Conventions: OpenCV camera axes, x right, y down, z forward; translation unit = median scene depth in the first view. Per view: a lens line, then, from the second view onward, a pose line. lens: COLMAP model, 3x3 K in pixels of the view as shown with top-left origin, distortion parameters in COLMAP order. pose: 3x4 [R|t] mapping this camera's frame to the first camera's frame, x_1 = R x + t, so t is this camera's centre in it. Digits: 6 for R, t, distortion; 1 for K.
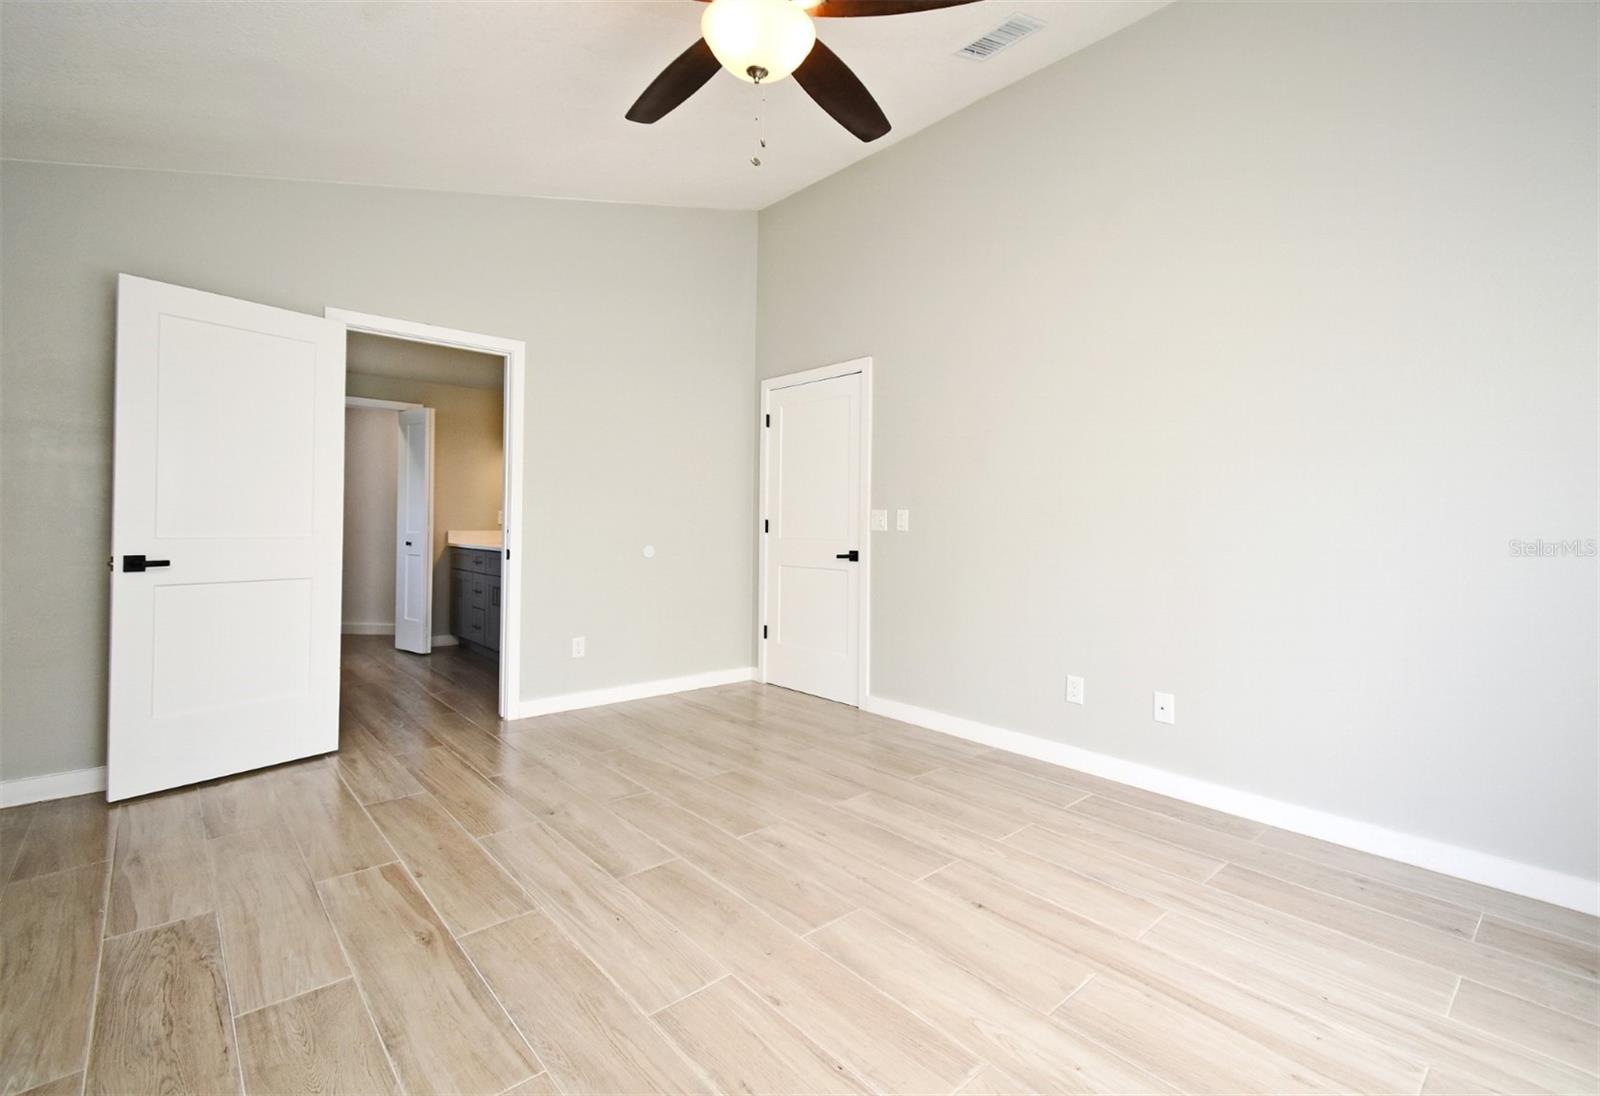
lens RADIAL K [[732.3, 0, 803.5], [0, 732.3, 524.5], [0, 0, 1]] dist [-0.000771, -0.000542]
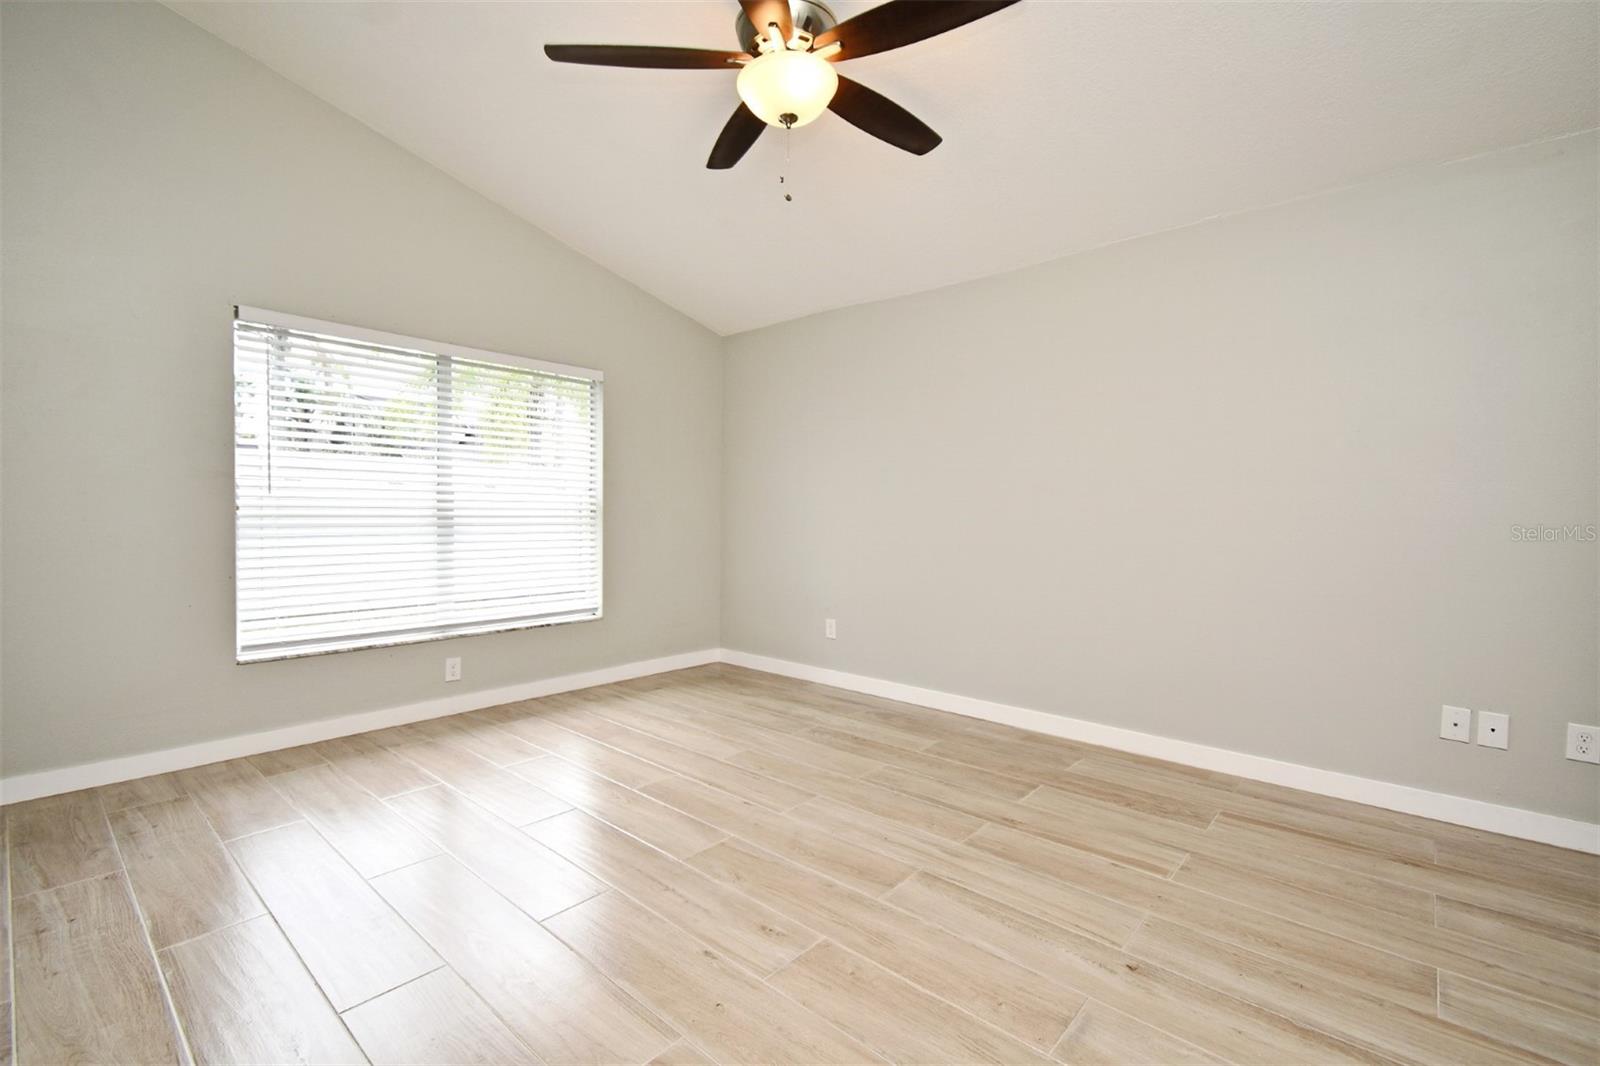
lens RADIAL K [[702.3, 0, 795.2], [0, 702.3, 528.3], [0, 0, 1]] dist [0.001375, -0.000264]
pose [[-0.993770, -0.021705, -0.109313, 0.028137], [-0.024348, 0.999441, 0.022910, 0.003842], [0.108755, 0.025429, -0.993743, 1.829228]]
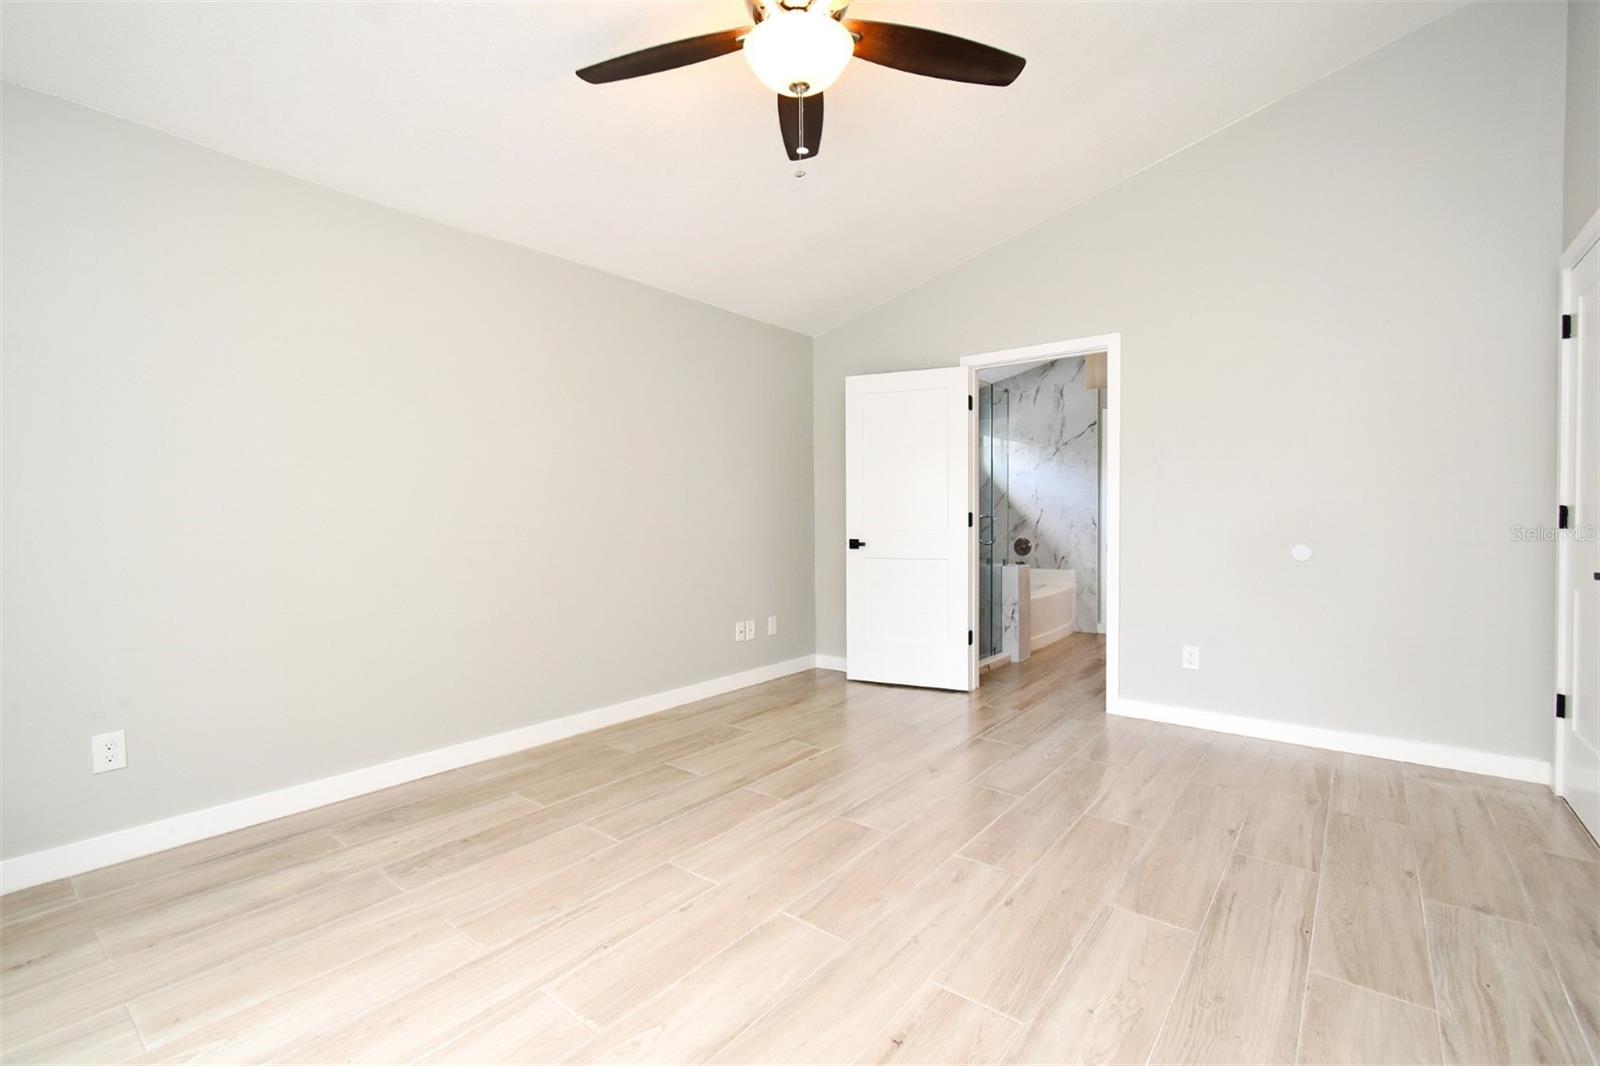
lens RADIAL K [[702.3, 0, 795.2], [0, 702.3, 528.3], [0, 0, 1]] dist [0.001375, -0.000264]
pose [[0.159048, 0.001529, -0.987270, 0.817069], [0.004368, 0.999988, 0.002253, 0.015429], [0.987261, -0.004670, 0.159039, 0.718922]]
